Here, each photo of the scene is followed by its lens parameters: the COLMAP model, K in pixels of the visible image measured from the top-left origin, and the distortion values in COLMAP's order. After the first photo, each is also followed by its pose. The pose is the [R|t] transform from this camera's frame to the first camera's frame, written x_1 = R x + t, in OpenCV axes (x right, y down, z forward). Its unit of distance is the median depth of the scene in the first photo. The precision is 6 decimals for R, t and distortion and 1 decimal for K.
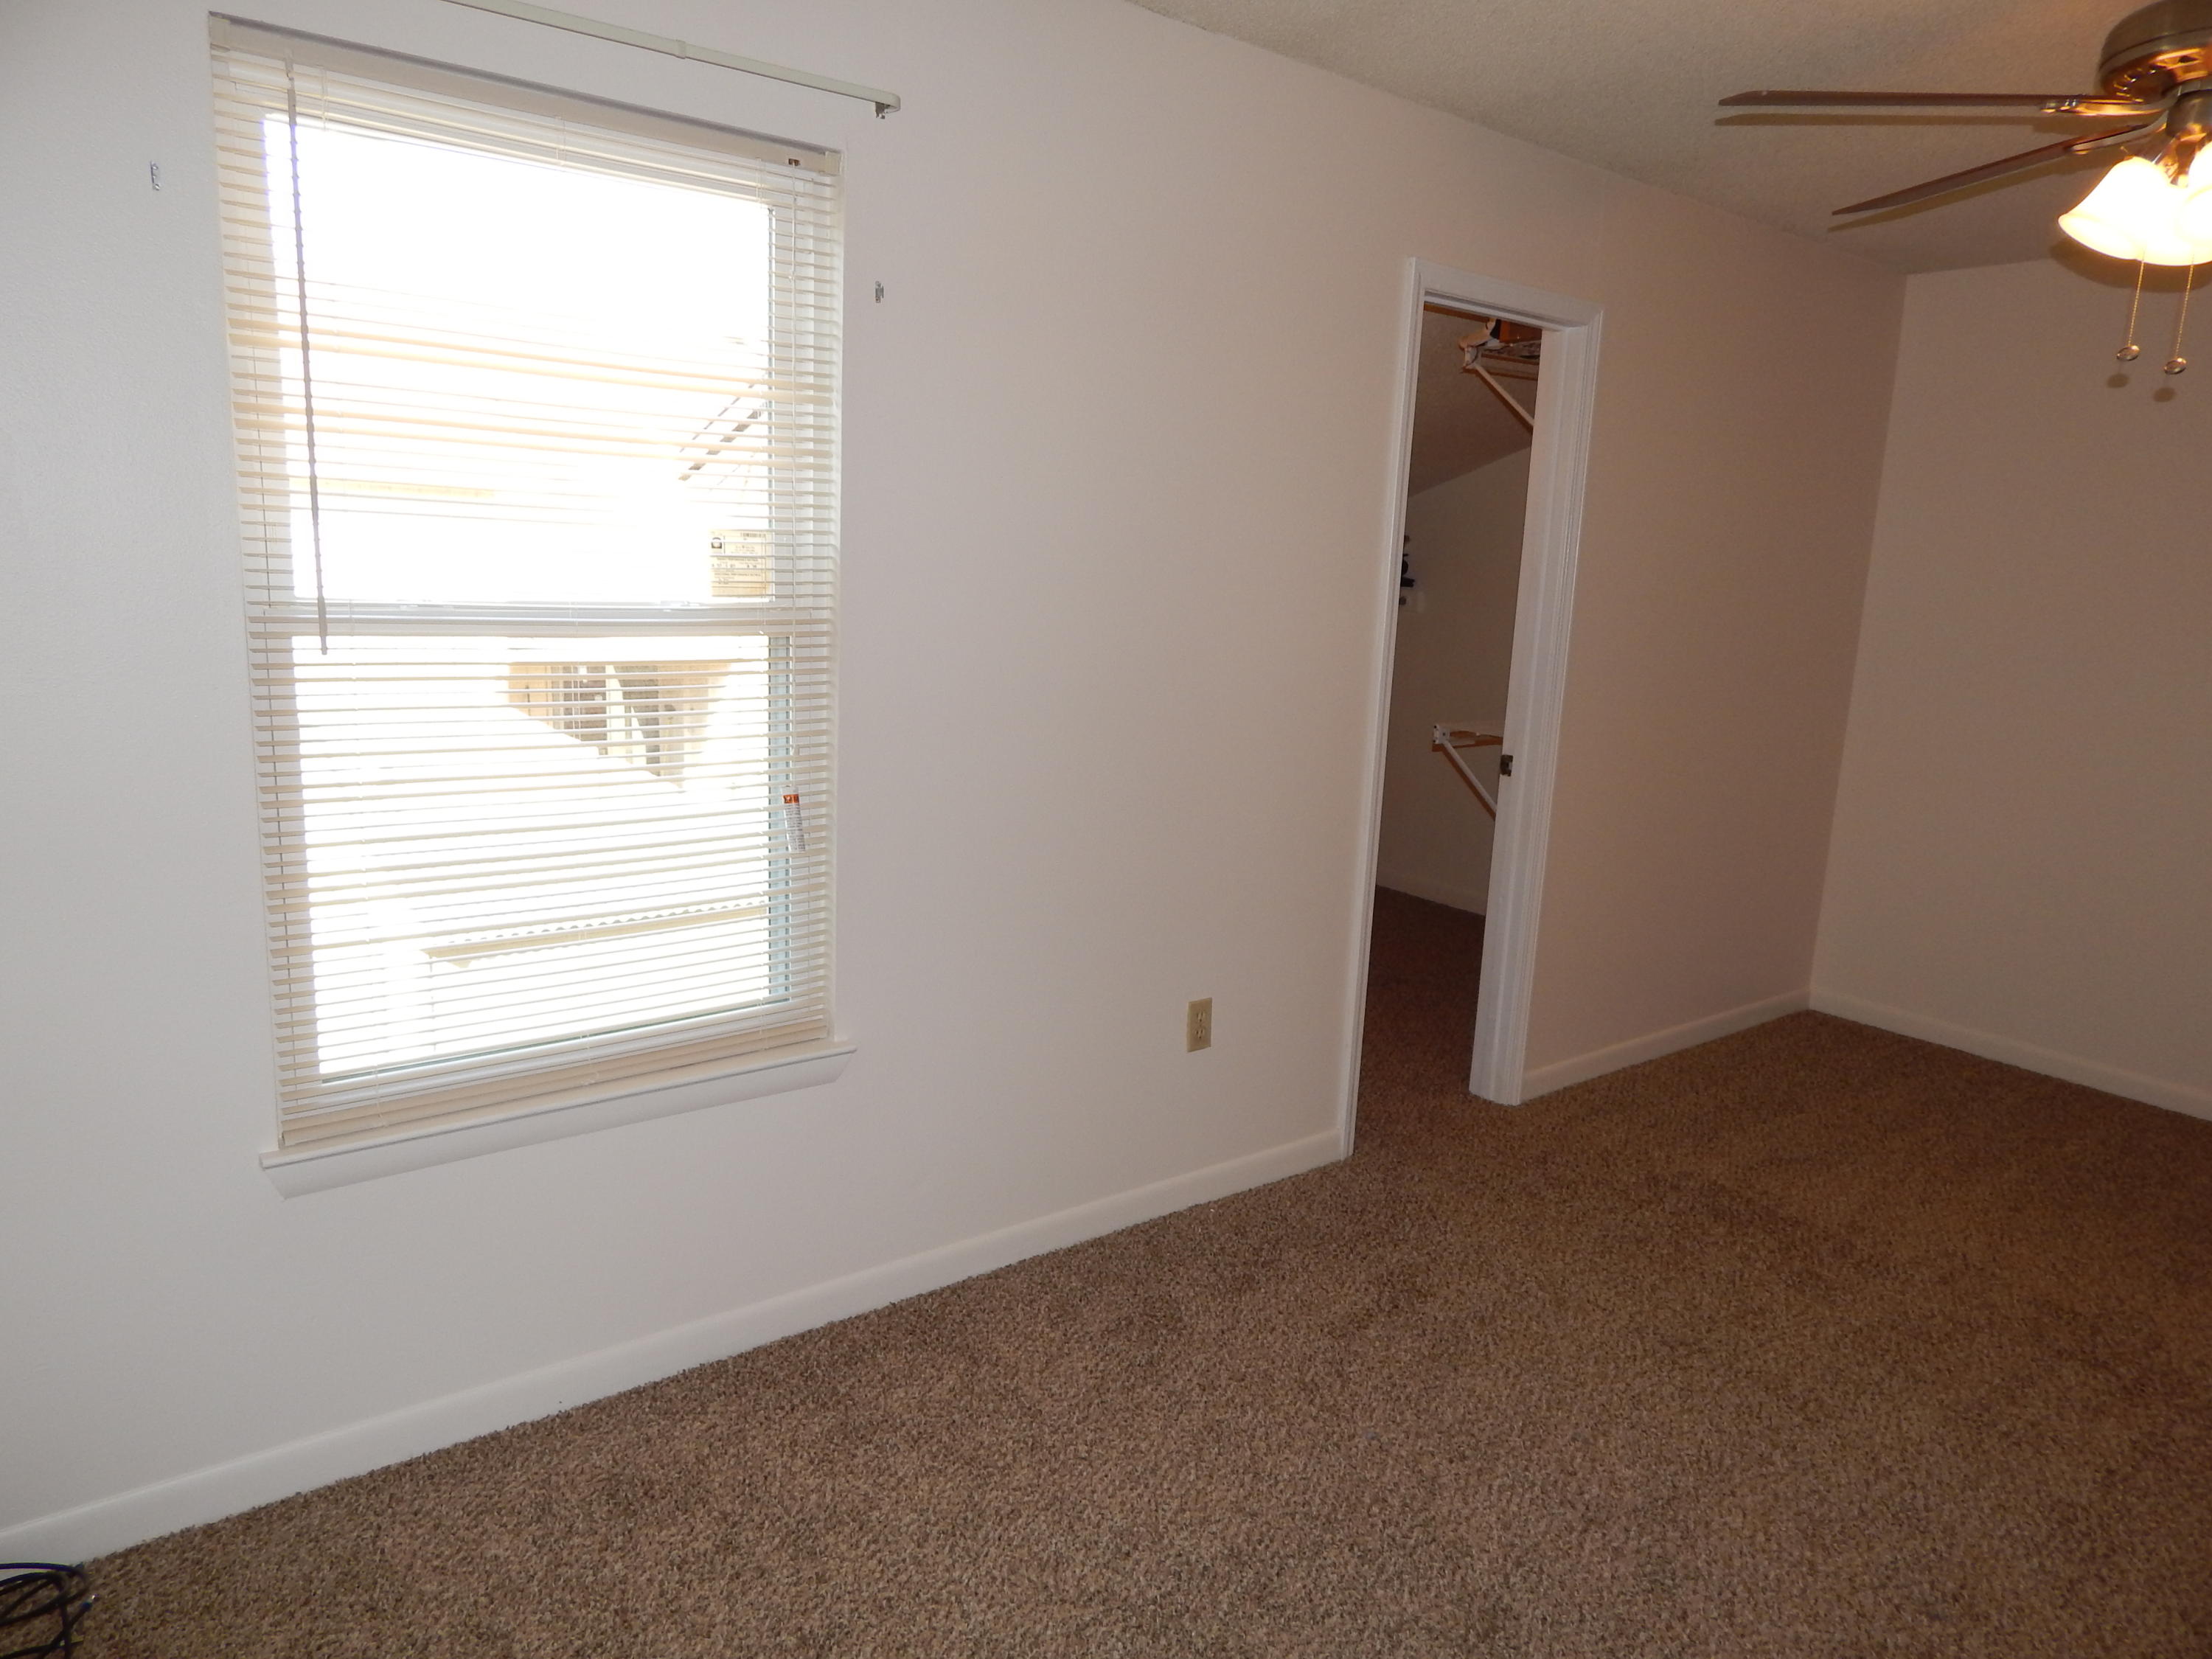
lens RADIAL K [[1431.9, 0, 1097.2], [0, 1431.9, 837.9], [0, 0, 1]] dist [-0.020945, -0.000477]
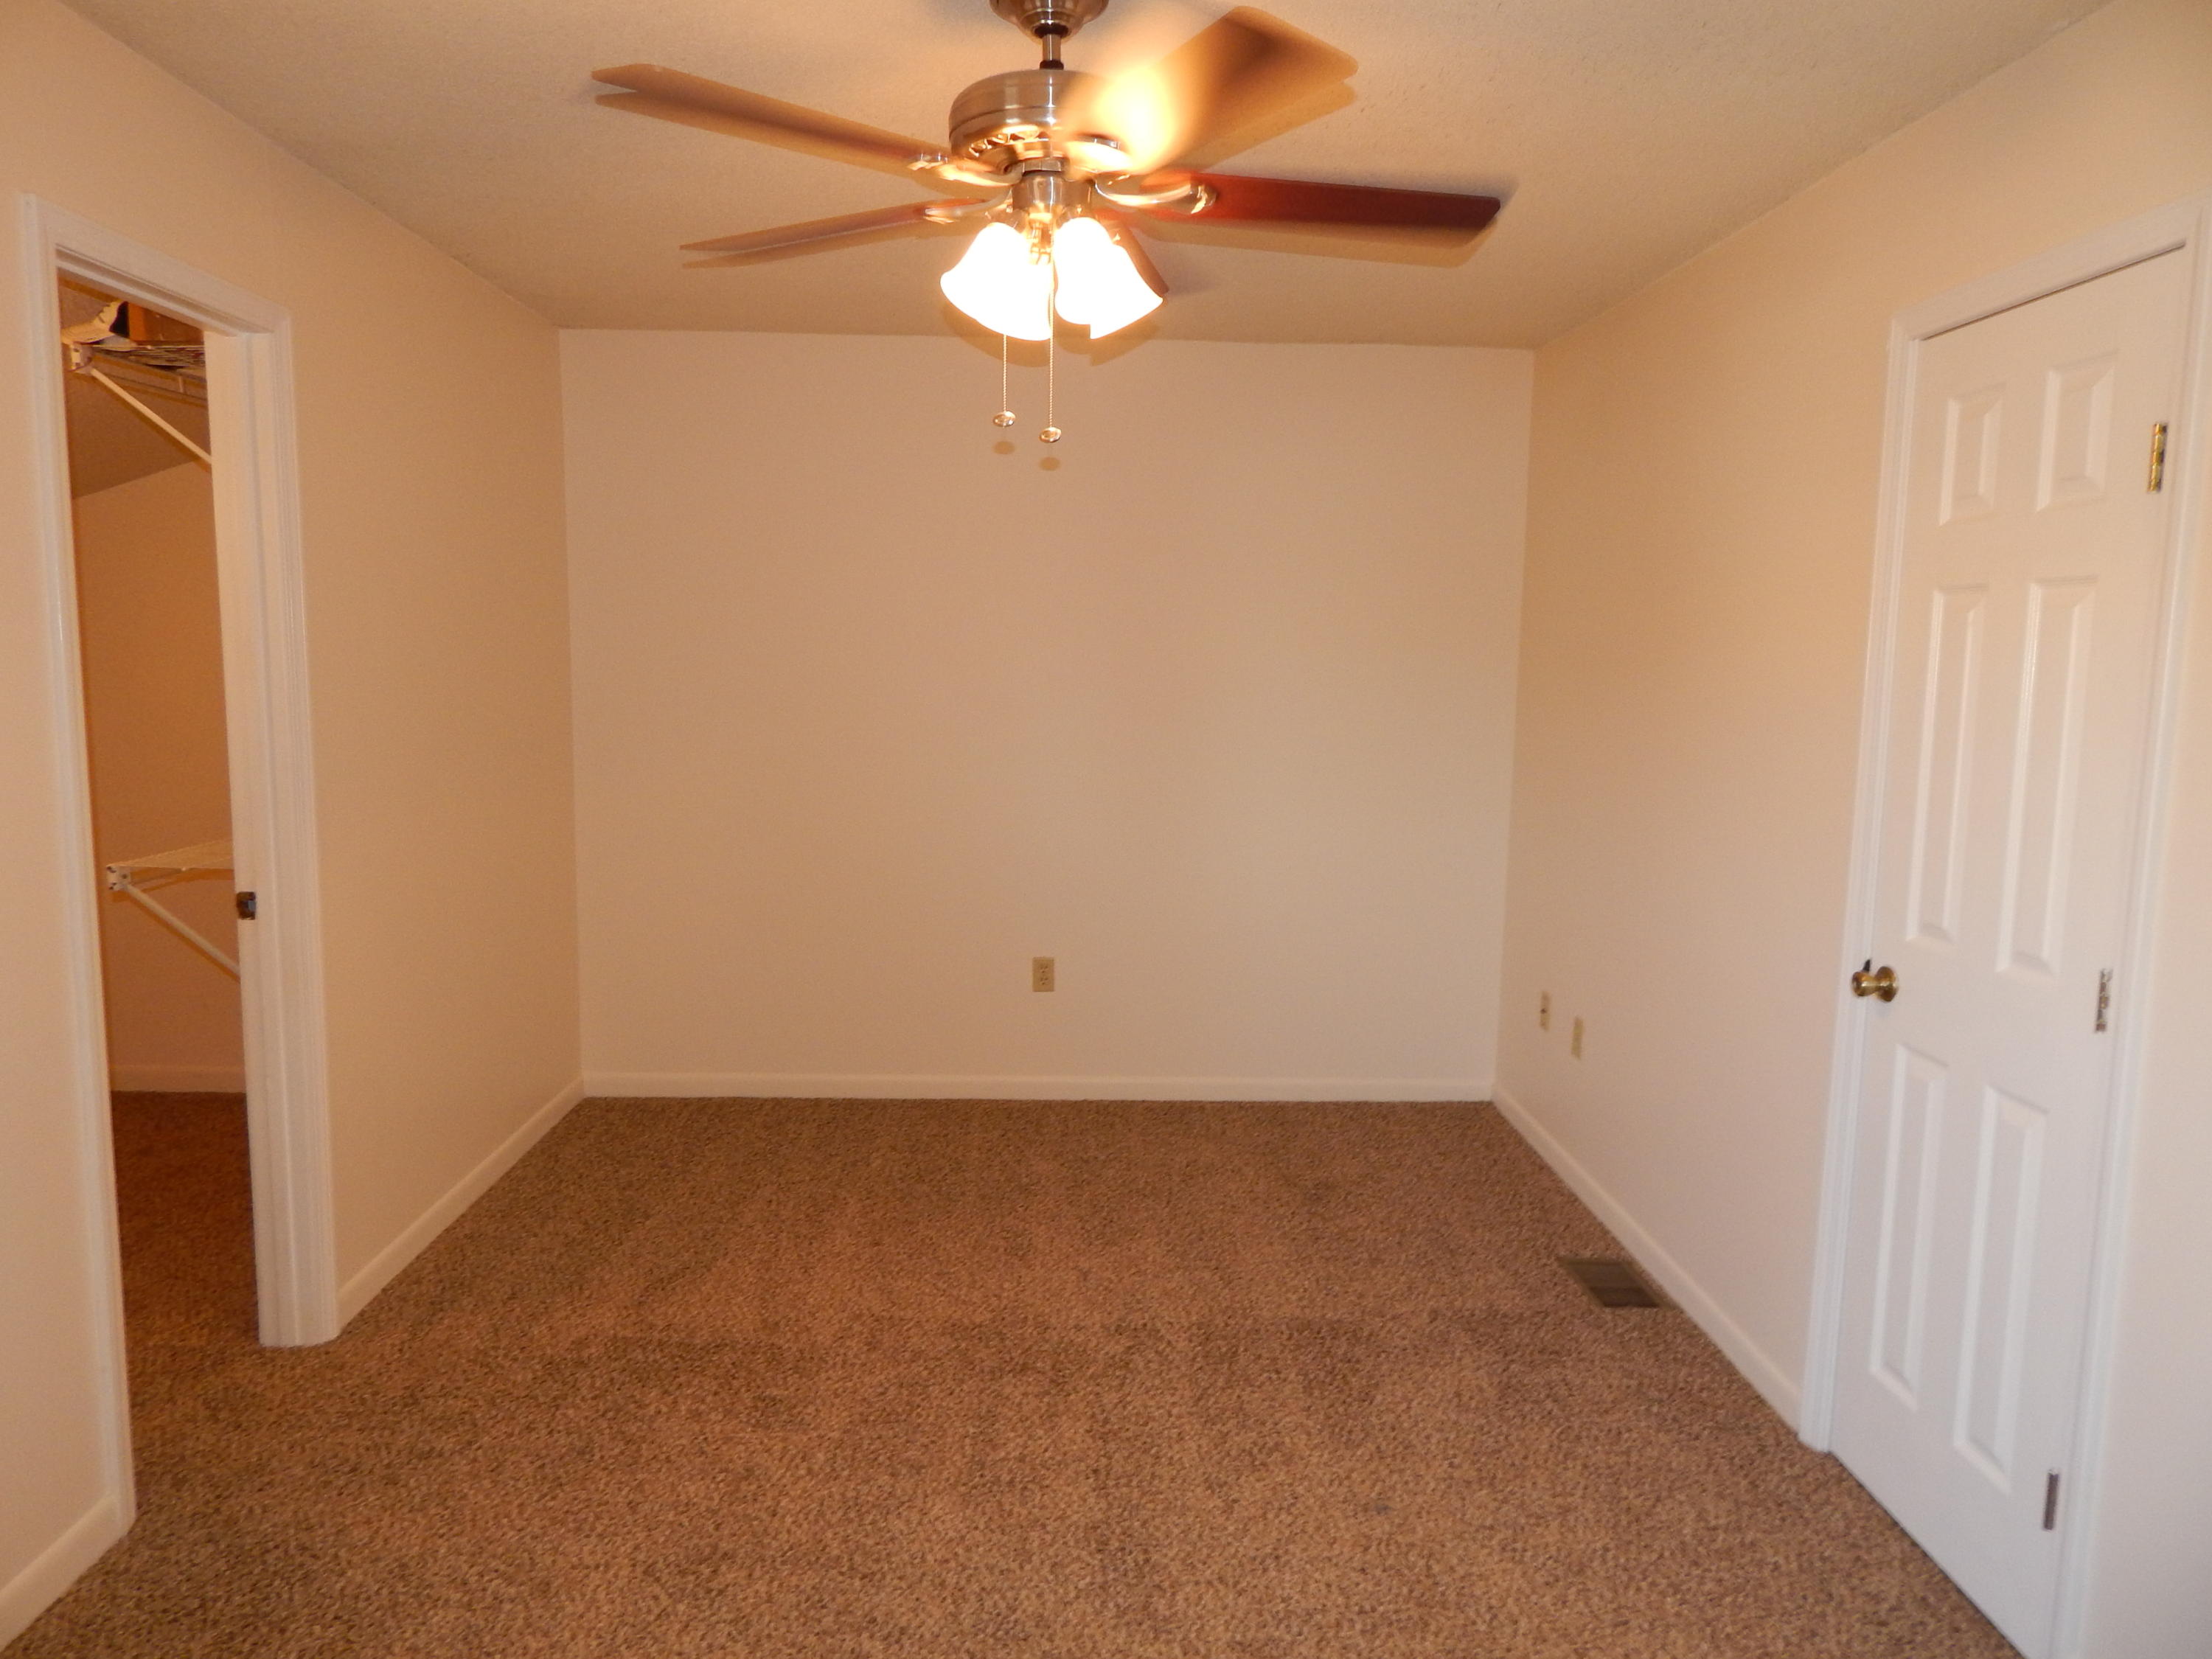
lens RADIAL K [[1431.9, 0, 1121.0], [0, 1431.9, 822.5], [0, 0, 1]] dist [-0.020945, -0.000477]
pose [[0.571700, -0.129931, 0.810109, -0.049541], [0.170408, 0.984653, 0.037668, -0.044872], [-0.802571, 0.116514, 0.585068, 0.197525]]
